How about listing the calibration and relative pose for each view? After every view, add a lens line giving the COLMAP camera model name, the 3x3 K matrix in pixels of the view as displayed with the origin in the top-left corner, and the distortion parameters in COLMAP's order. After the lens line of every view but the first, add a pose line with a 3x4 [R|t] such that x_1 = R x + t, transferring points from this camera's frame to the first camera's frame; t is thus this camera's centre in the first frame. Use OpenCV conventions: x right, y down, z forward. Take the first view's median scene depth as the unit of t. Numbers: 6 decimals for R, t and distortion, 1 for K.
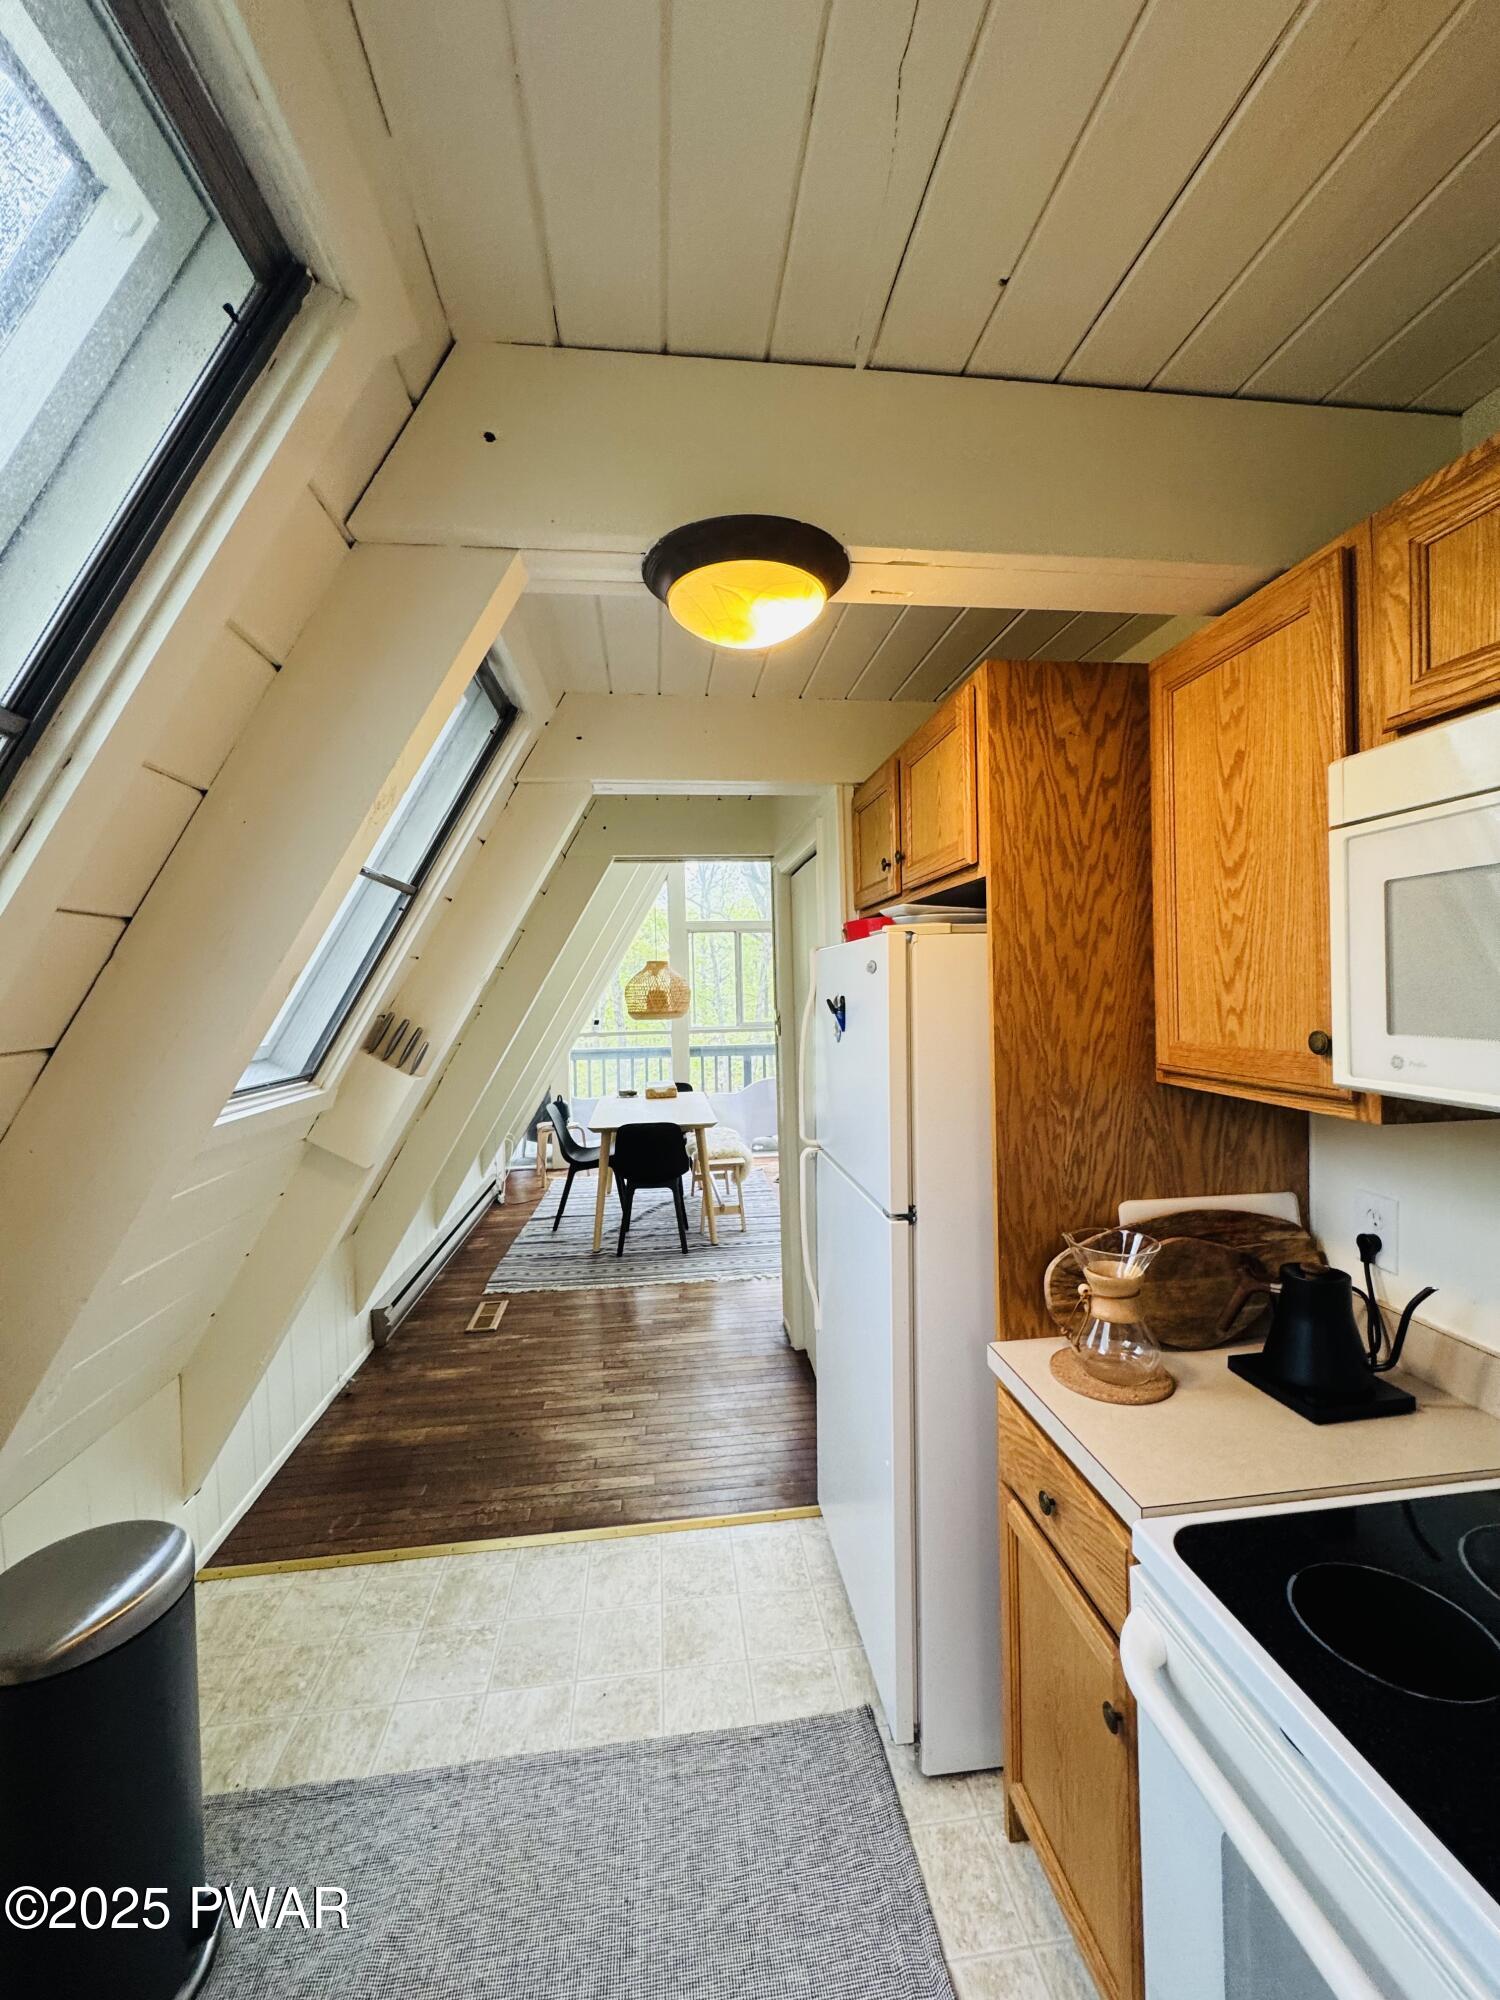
lens RADIAL K [[789.8, 0, 750.0], [0, 789.8, 1000.0], [0, 0, 1]] dist [-0.003950, 0.000324]
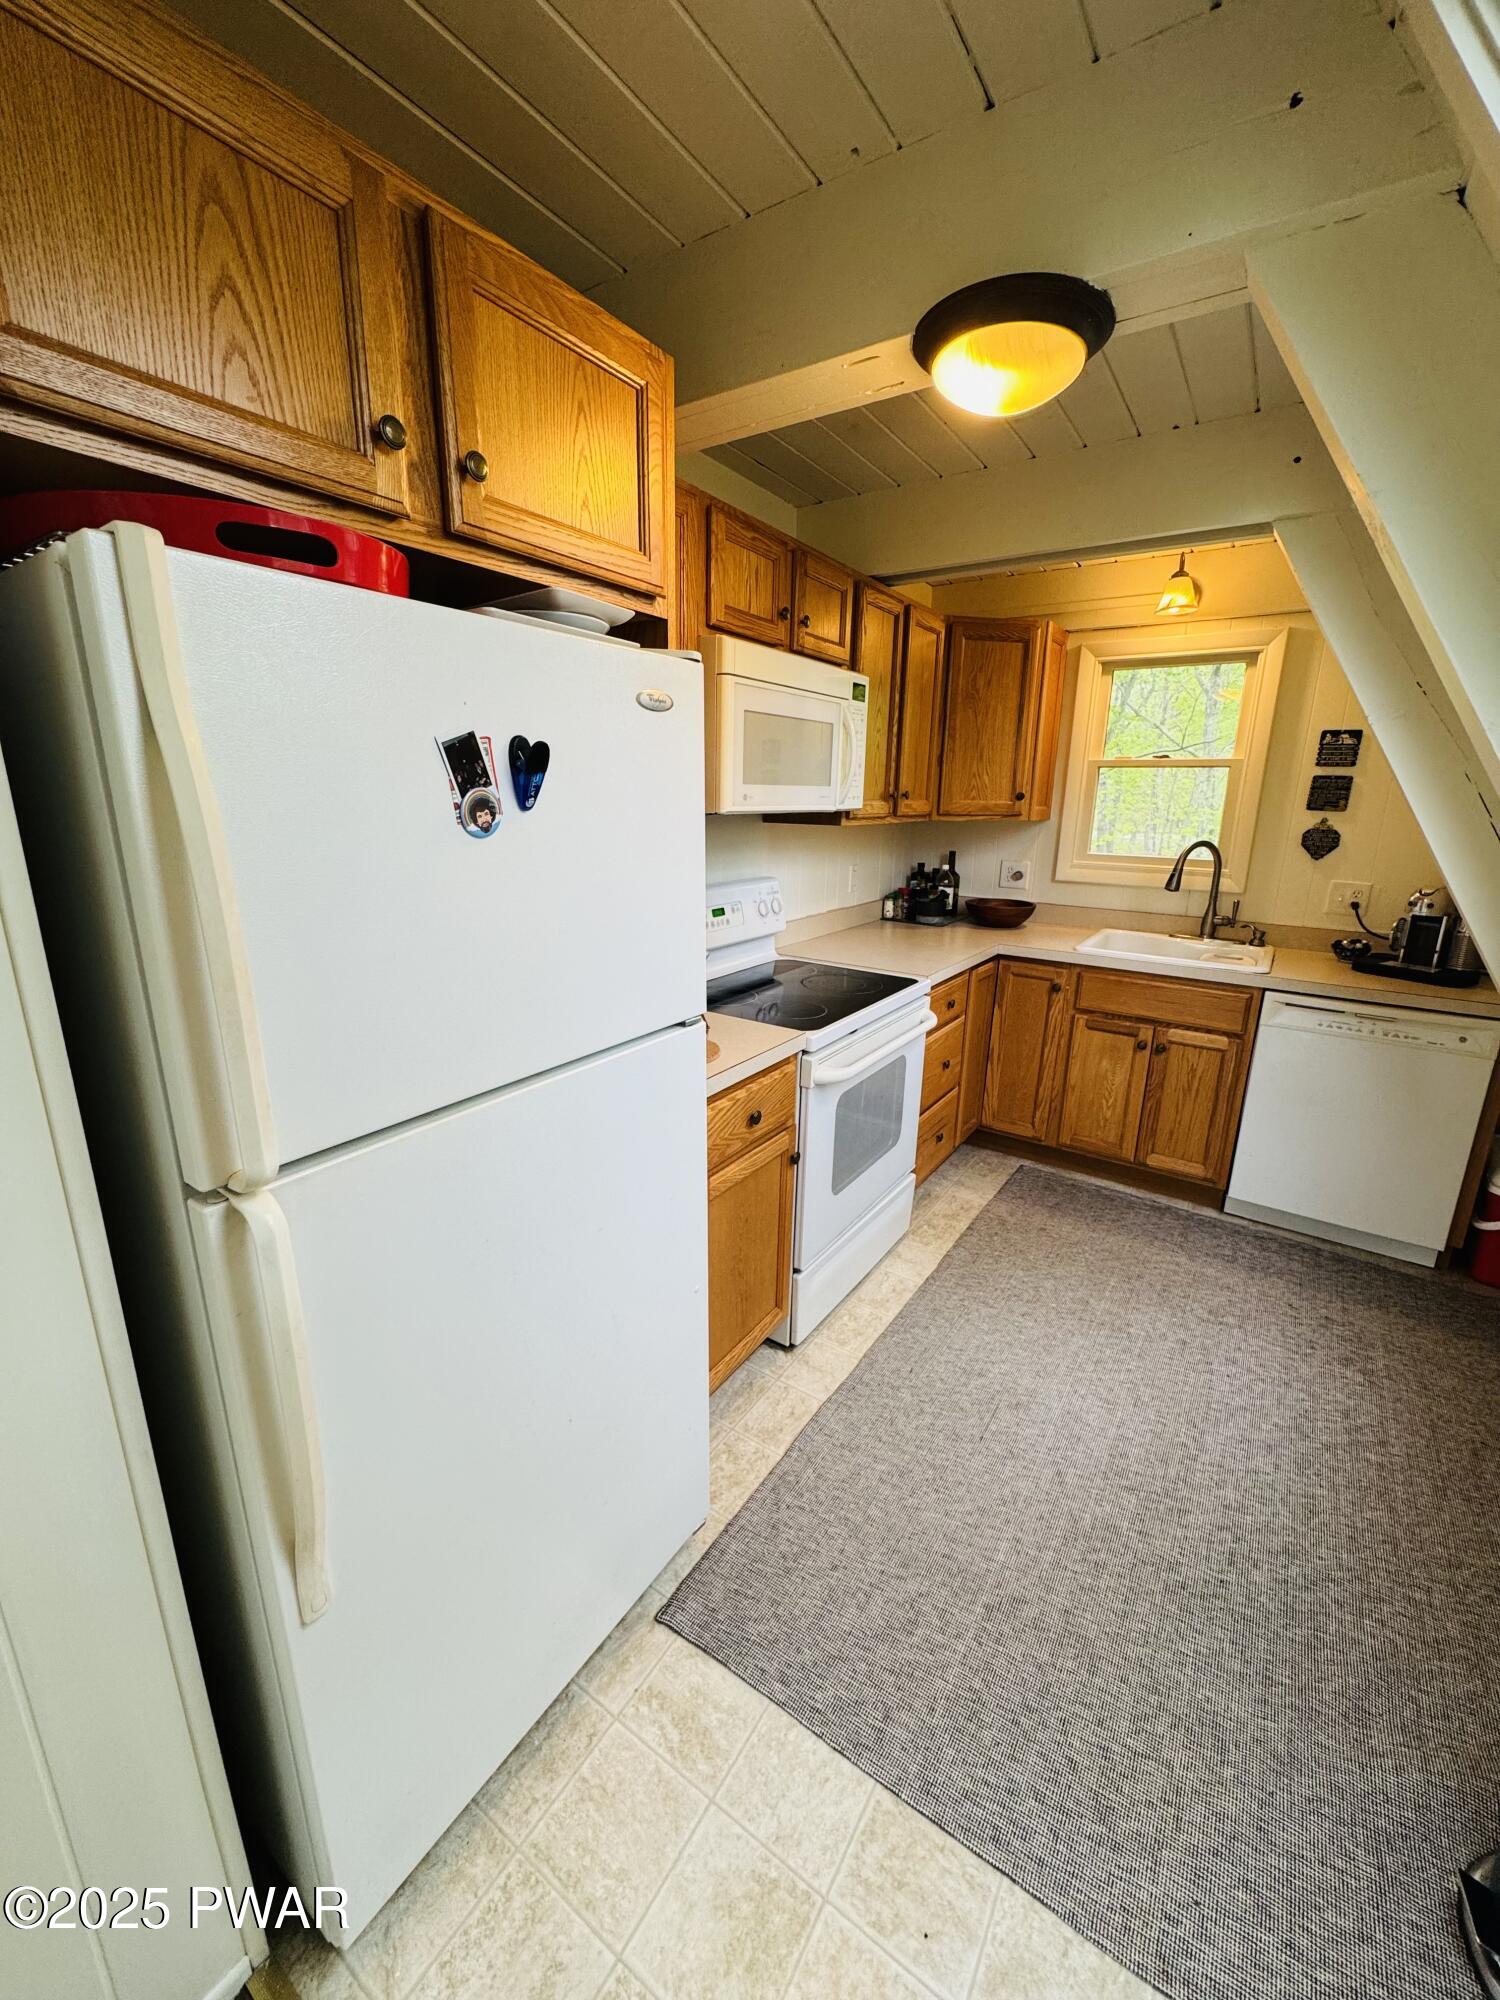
lens RADIAL K [[797.0, 0, 750.0], [0, 797.0, 1000.0], [0, 0, 1]] dist [-0.002459, 0.000178]
pose [[-0.756211, -0.158699, 0.634792, -0.425790], [0.007828, 0.967878, 0.251297, 0.041138], [-0.654282, 0.195003, -0.730677, 1.665720]]
